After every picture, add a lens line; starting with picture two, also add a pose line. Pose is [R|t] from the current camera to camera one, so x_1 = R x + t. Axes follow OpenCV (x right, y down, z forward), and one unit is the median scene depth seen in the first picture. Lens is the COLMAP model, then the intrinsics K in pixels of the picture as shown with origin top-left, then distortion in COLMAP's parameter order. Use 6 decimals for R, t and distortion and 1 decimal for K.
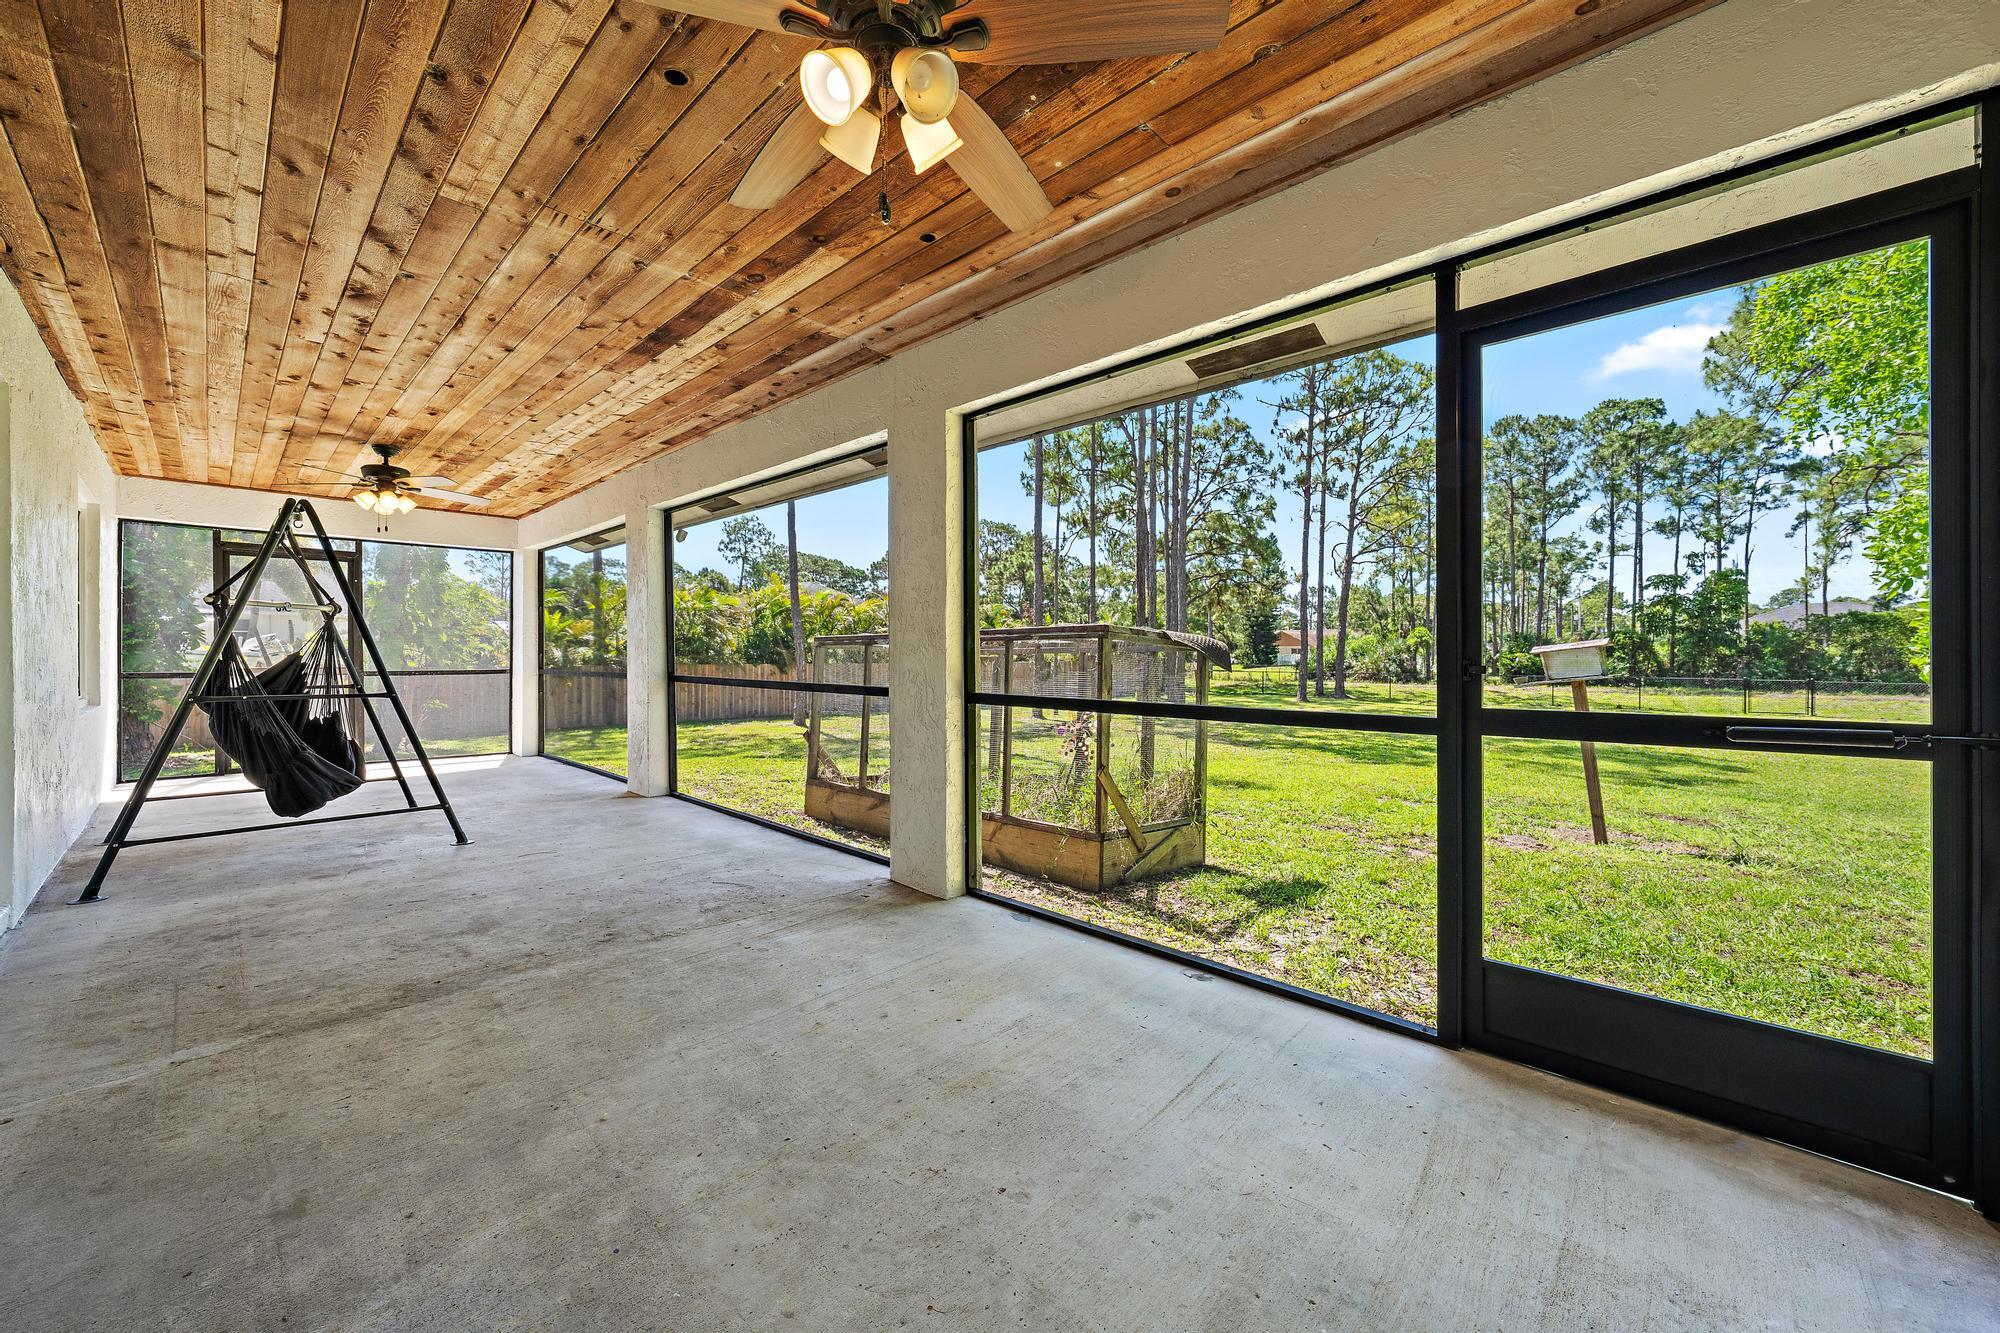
lens RADIAL K [[775.1, 0, 1007.0], [0, 775.1, 660.3], [0, 0, 1]] dist [-0.003650, -0.000171]
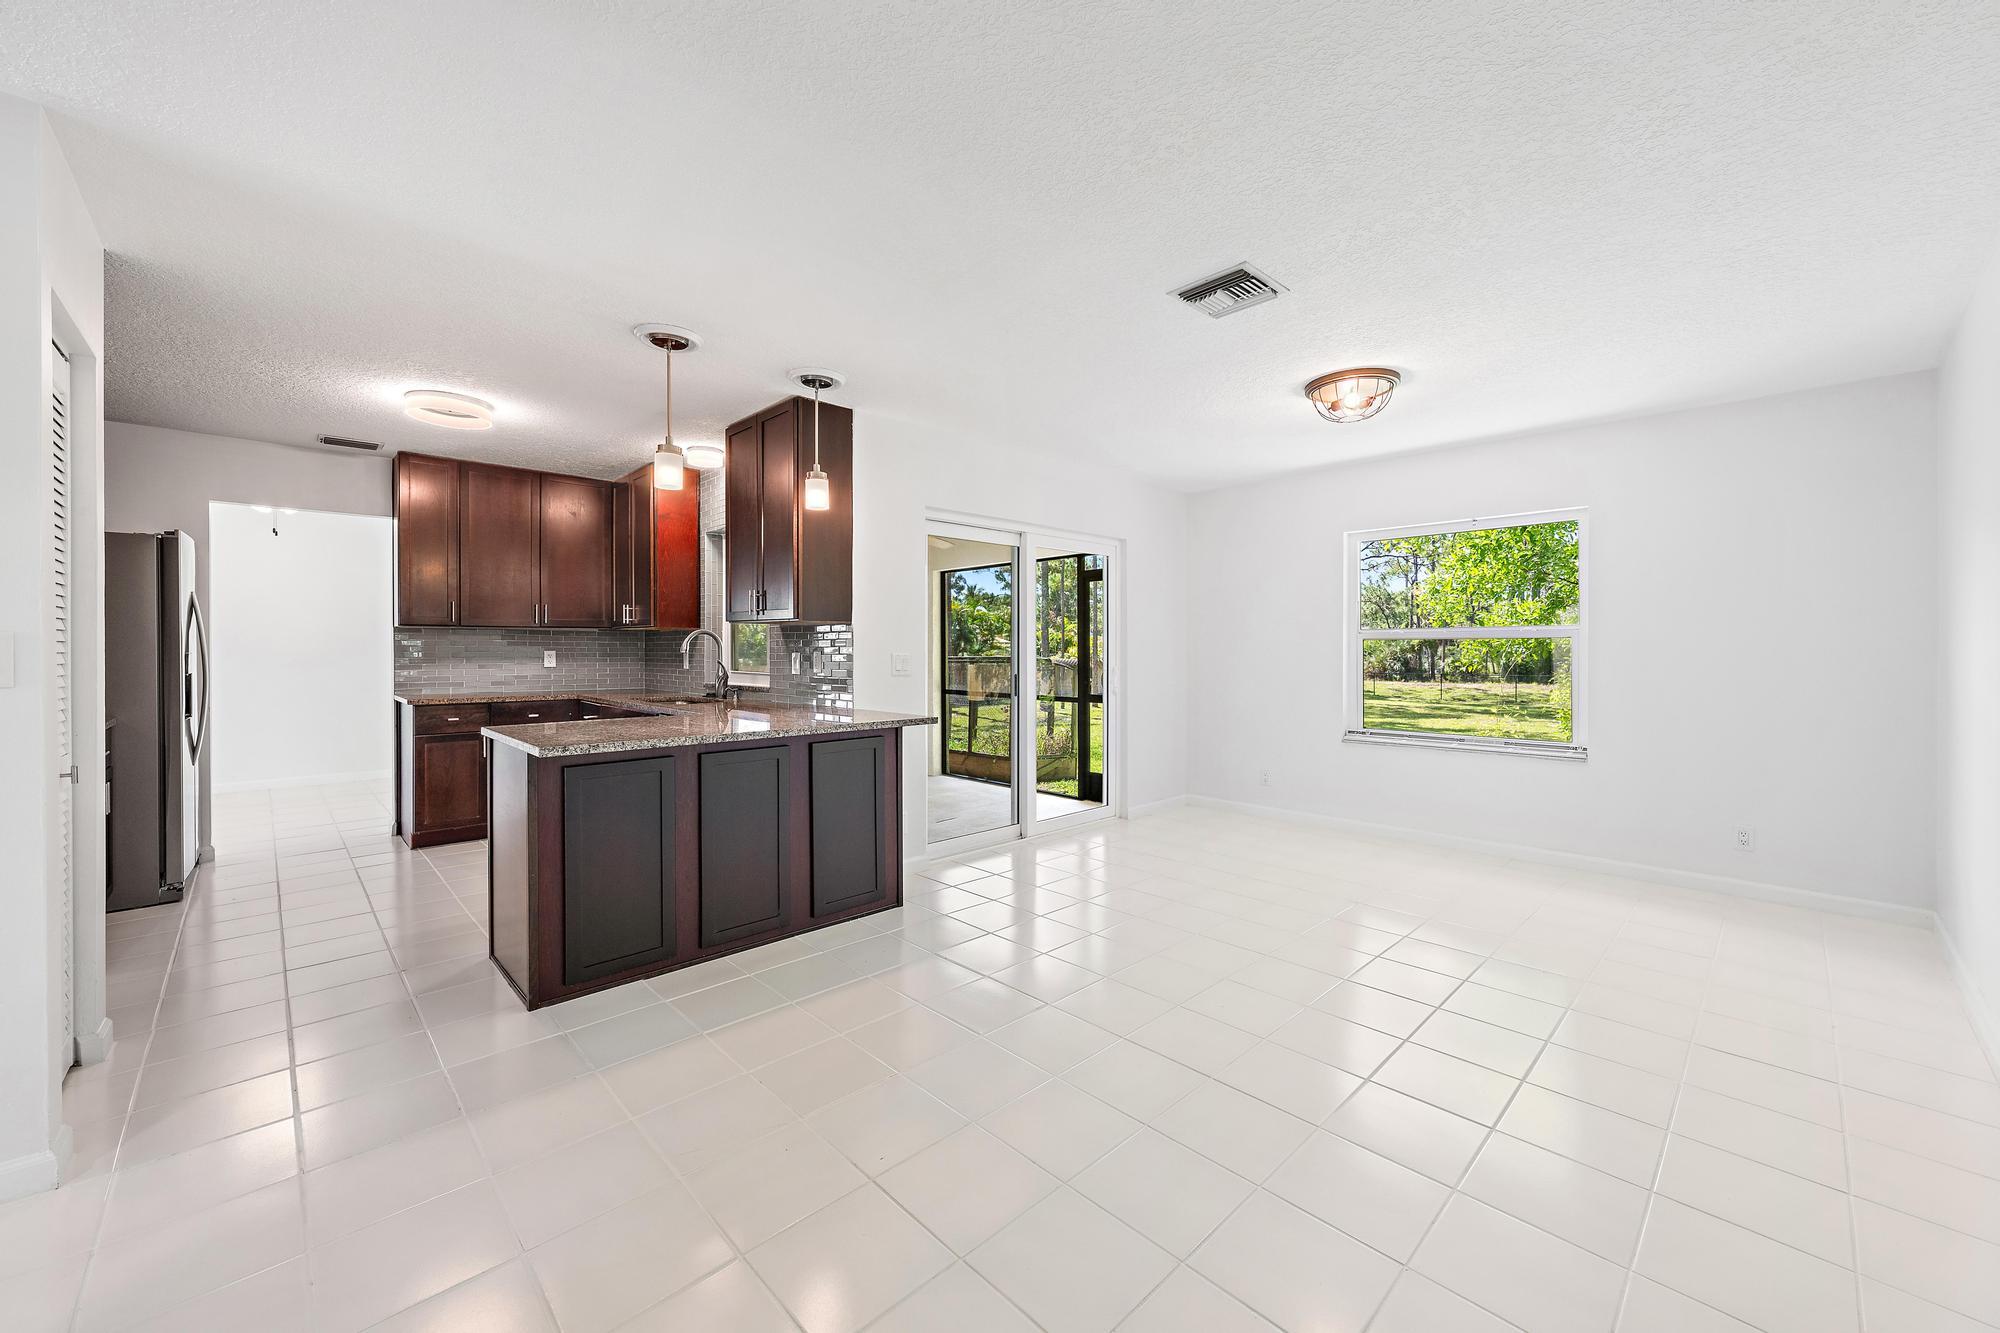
lens RADIAL K [[775.1, 0, 996.8], [0, 775.1, 661.9], [0, 0, 1]] dist [-0.003650, -0.000171]
pose [[0.998748, 0.000402, -0.050027, 0.049692], [-0.000109, 0.999983, 0.005869, -0.011764], [0.050028, -0.005856, 0.998731, -0.288672]]
